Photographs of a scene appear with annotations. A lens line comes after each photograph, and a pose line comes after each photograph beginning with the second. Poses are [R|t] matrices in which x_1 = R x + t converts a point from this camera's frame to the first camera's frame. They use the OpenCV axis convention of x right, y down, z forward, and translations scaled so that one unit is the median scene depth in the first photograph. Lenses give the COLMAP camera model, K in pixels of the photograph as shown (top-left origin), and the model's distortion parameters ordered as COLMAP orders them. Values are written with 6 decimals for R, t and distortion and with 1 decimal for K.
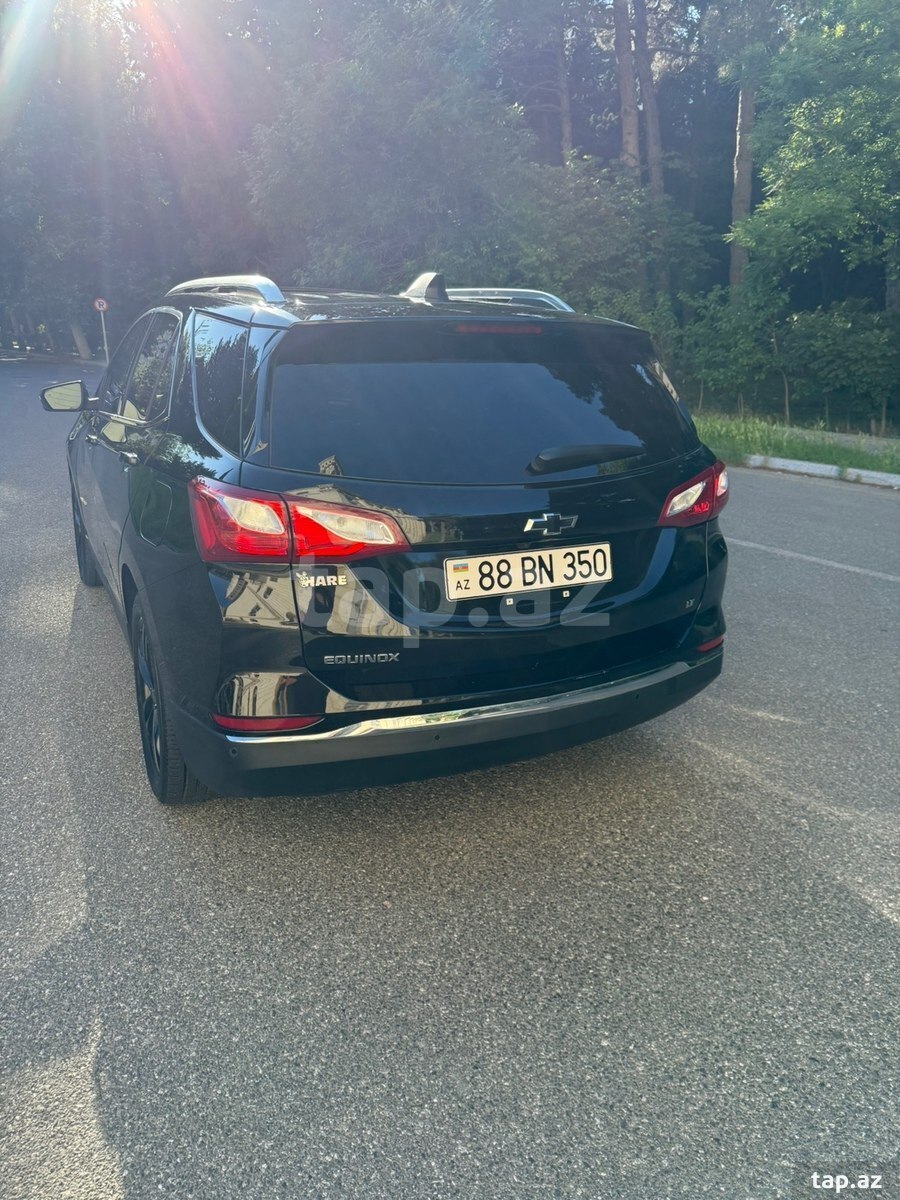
lens RADIAL K [[857.1, 0, 457.7], [0, 857.1, 607.2], [0, 0, 1]] dist [0.036551, -0.049039]
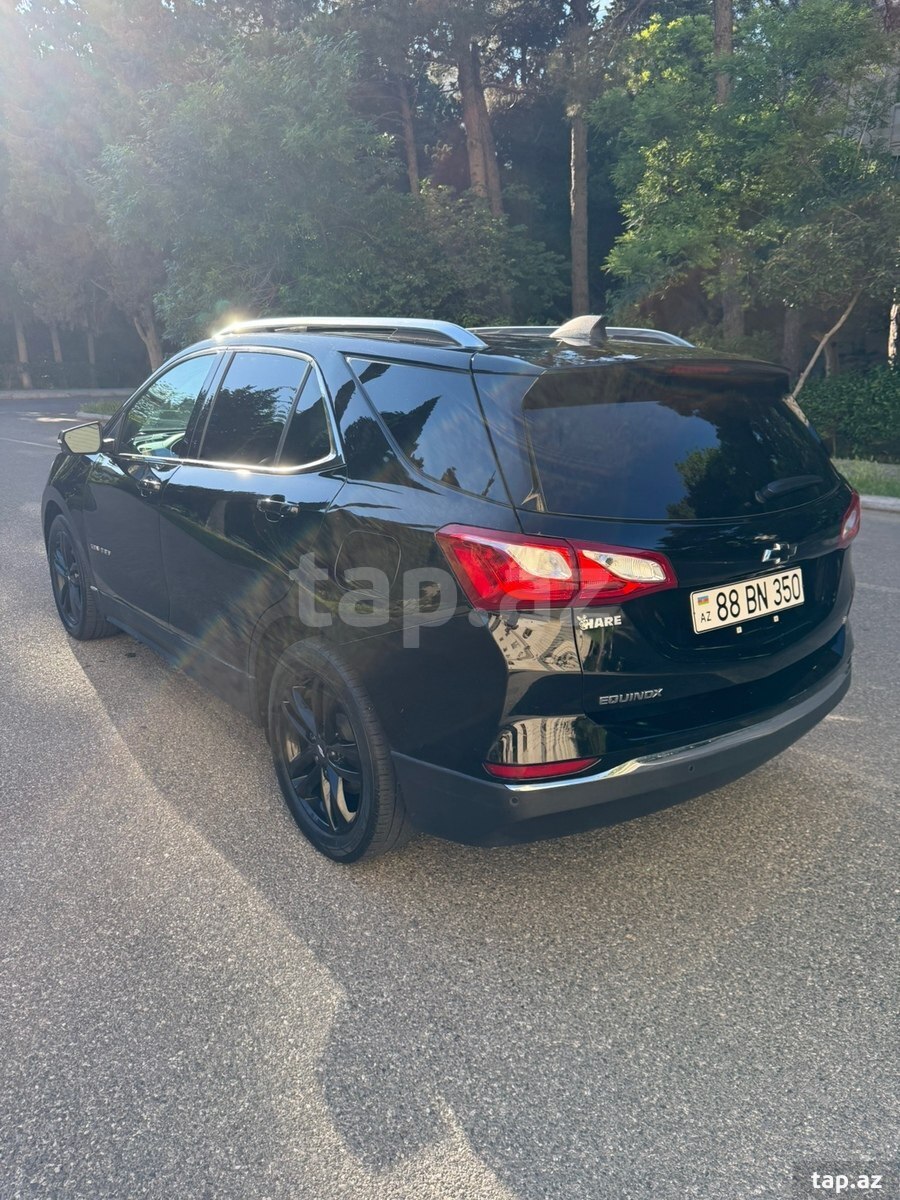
lens RADIAL K [[857.1, 0, 457.7], [0, 857.1, 607.2], [0, 0, 1]] dist [0.036551, -0.049039]
pose [[0.979101, -0.063888, 0.193081, -0.226746], [0.068318, 0.997529, -0.016369, -0.019043], [-0.191559, 0.029218, 0.981046, 0.018170]]
